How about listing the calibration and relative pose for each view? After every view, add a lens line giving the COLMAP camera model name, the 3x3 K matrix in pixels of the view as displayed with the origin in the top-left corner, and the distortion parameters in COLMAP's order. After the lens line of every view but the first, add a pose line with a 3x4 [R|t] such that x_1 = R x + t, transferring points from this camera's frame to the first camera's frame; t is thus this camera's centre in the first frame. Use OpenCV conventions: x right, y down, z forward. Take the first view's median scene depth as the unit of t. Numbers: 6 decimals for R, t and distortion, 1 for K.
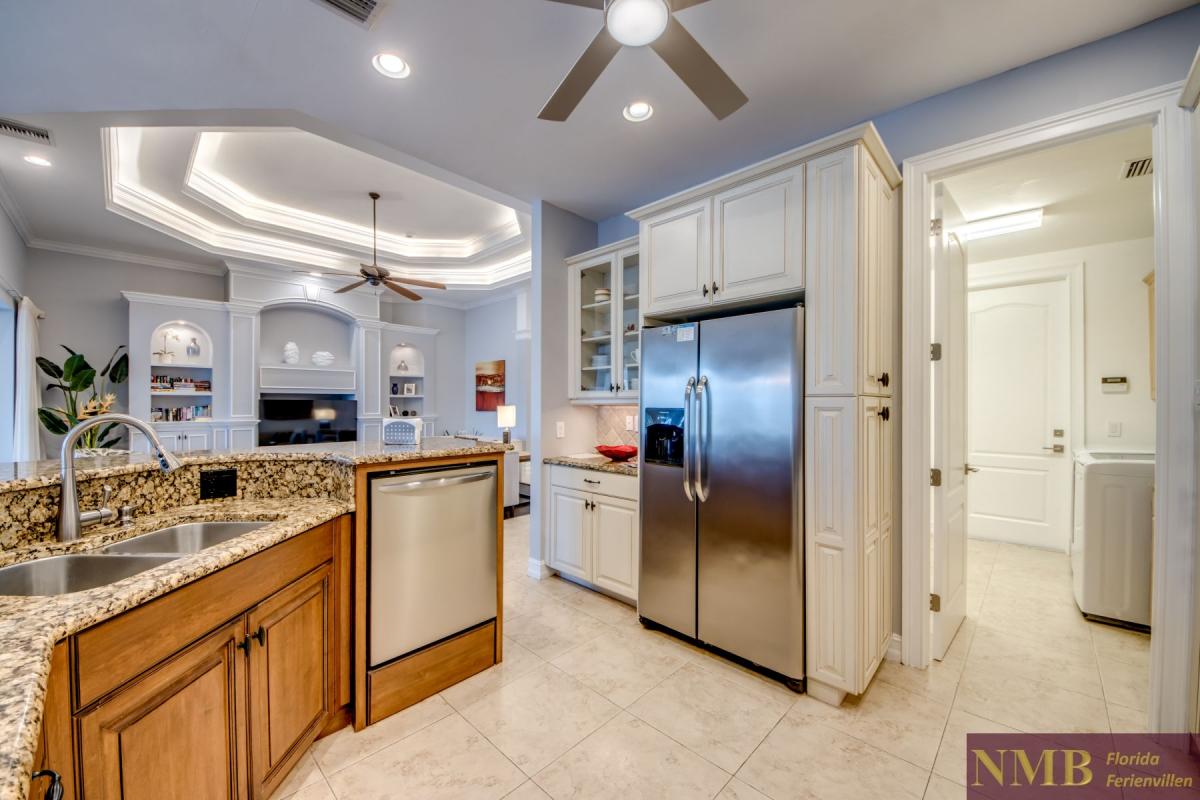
lens RADIAL K [[458.5, 0, 600.0], [0, 458.5, 400.0], [0, 0, 1]] dist [0.028285, -0.021435]
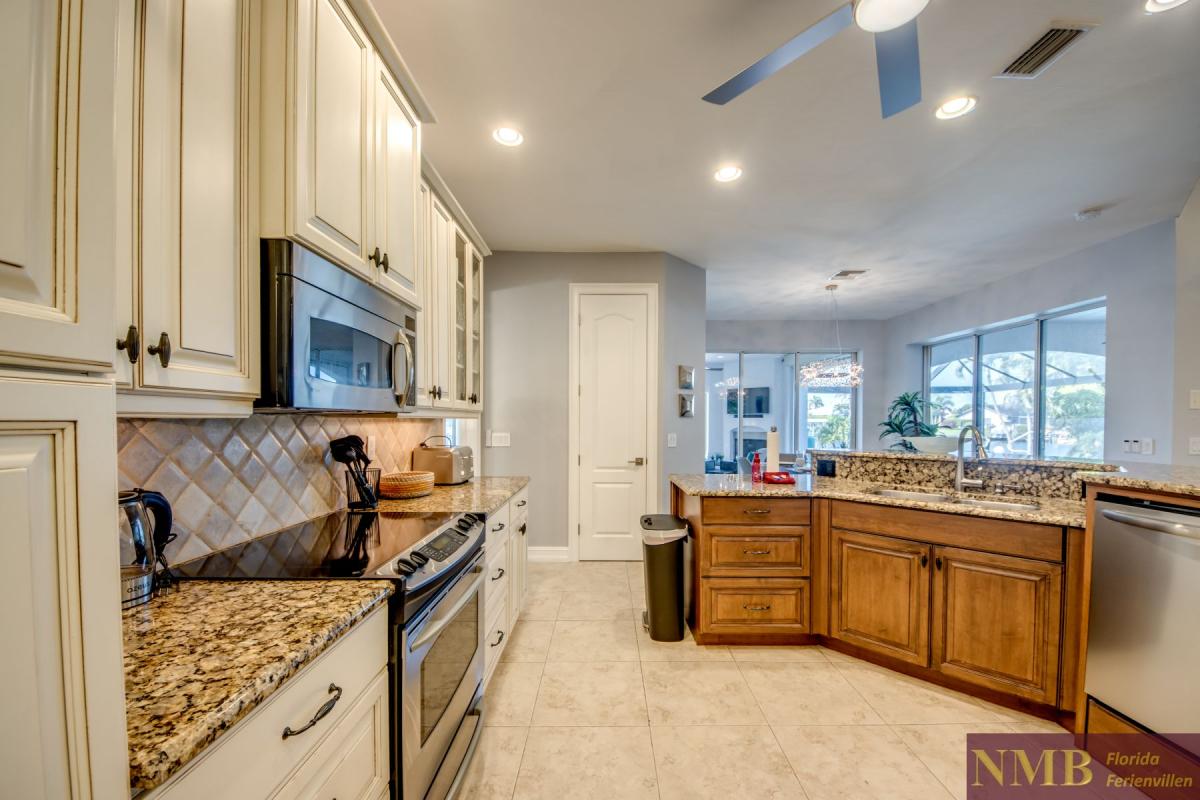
lens RADIAL K [[457.9, 0, 601.0], [0, 457.9, 424.4], [0, 0, 1]] dist [0.025069, -0.020786]
pose [[-0.731261, 0.005469, -0.682076, 0.517266], [0.000356, 0.999971, 0.007636, 0.005839], [0.682098, 0.005341, -0.731242, 0.583318]]
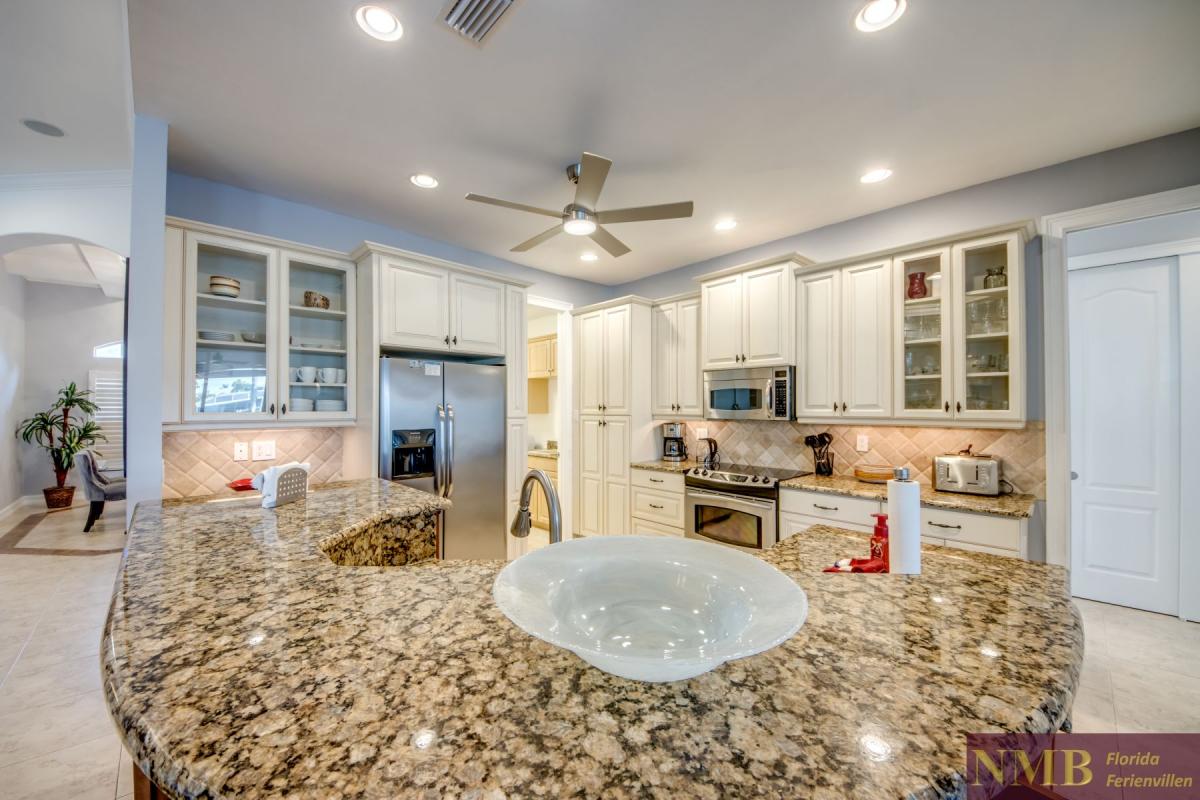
lens RADIAL K [[452.1, 0, 596.9], [0, 452.1, 392.9], [0, 0, 1]] dist [0.031088, -0.020024]
pose [[0.052440, 0.029852, 0.998178, -0.818472], [-0.004419, 0.999550, -0.029661, -0.035730], [-0.998614, -0.002856, 0.052548, 0.382158]]
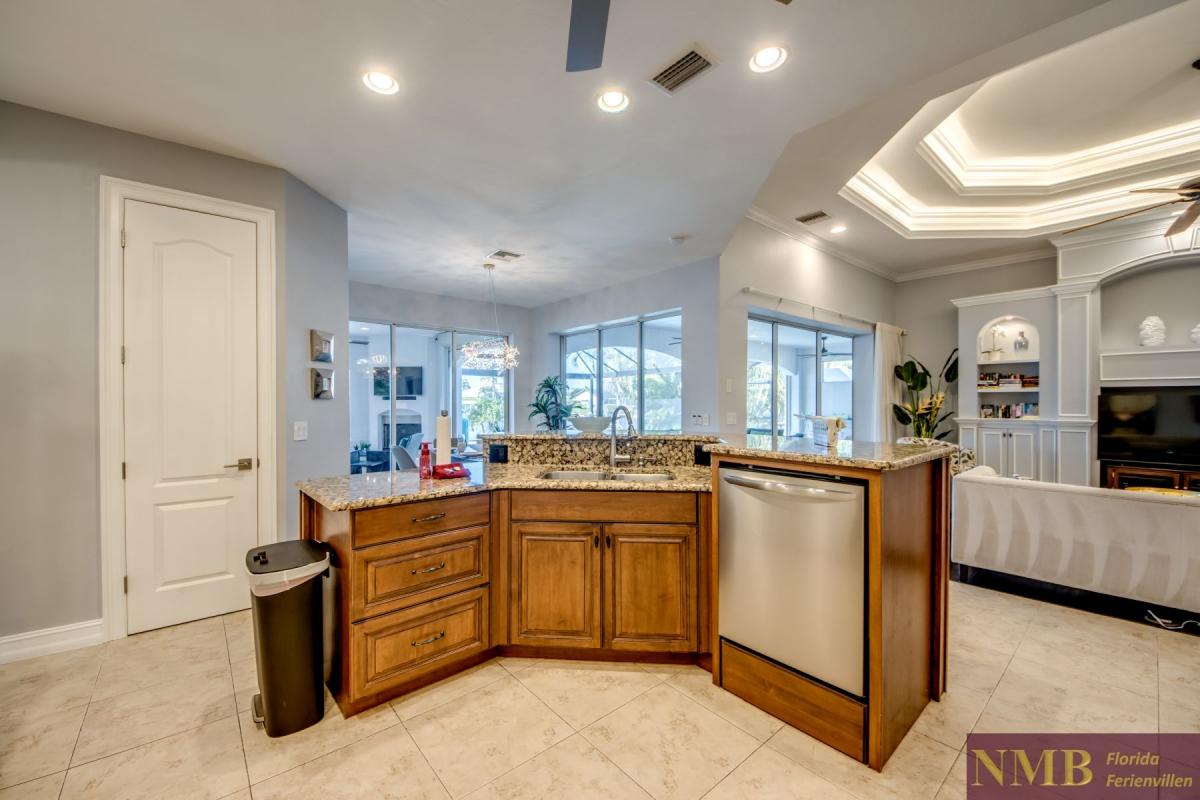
lens RADIAL K [[470.9, 0, 593.4], [0, 470.9, 403.0], [0, 0, 1]] dist [0.043995, -0.032099]
pose [[-0.111627, 0.003750, -0.993743, 0.398895], [0.008309, 0.999961, 0.002840, 0.005810], [0.993715, -0.007940, -0.111654, 0.484672]]
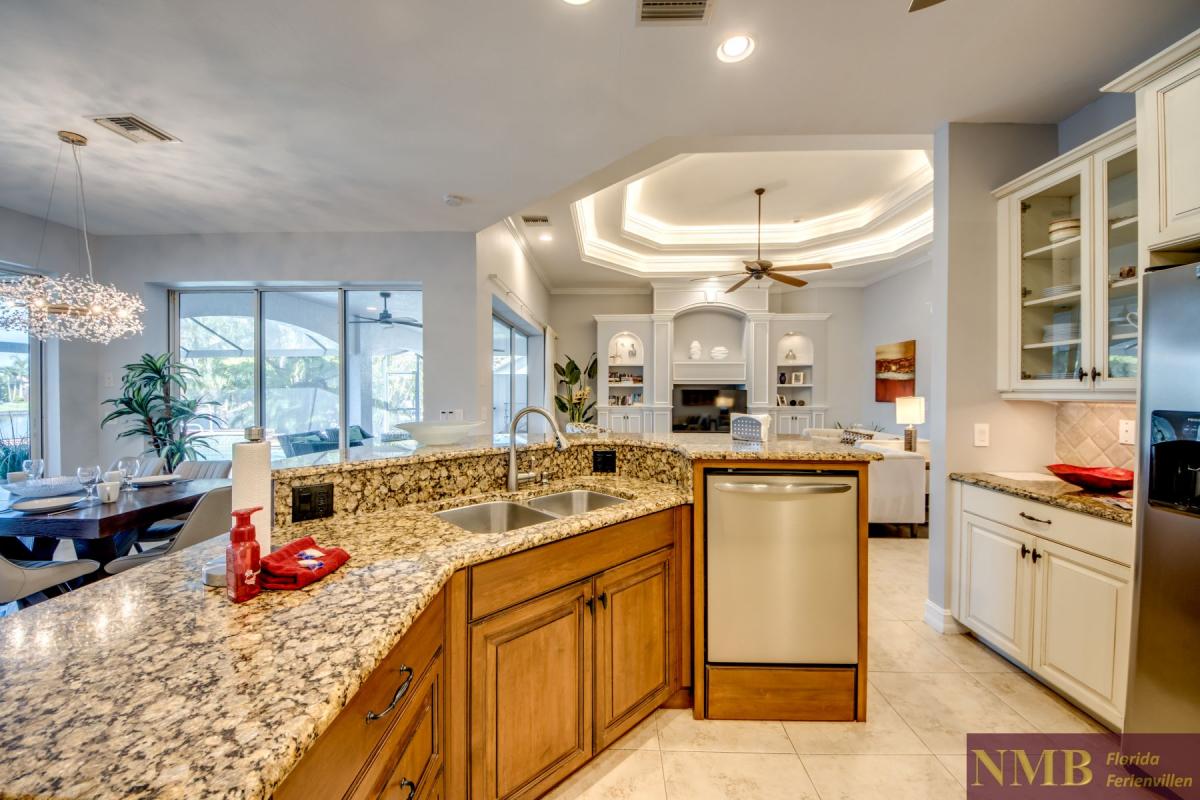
lens RADIAL K [[452.1, 0, 596.9], [0, 452.1, 392.9], [0, 0, 1]] dist [0.031088, -0.020024]
pose [[0.671487, 0.005048, -0.740999, 0.043991], [0.003579, 0.999943, 0.010055, -0.010435], [0.741007, -0.009404, 0.671431, 0.093791]]
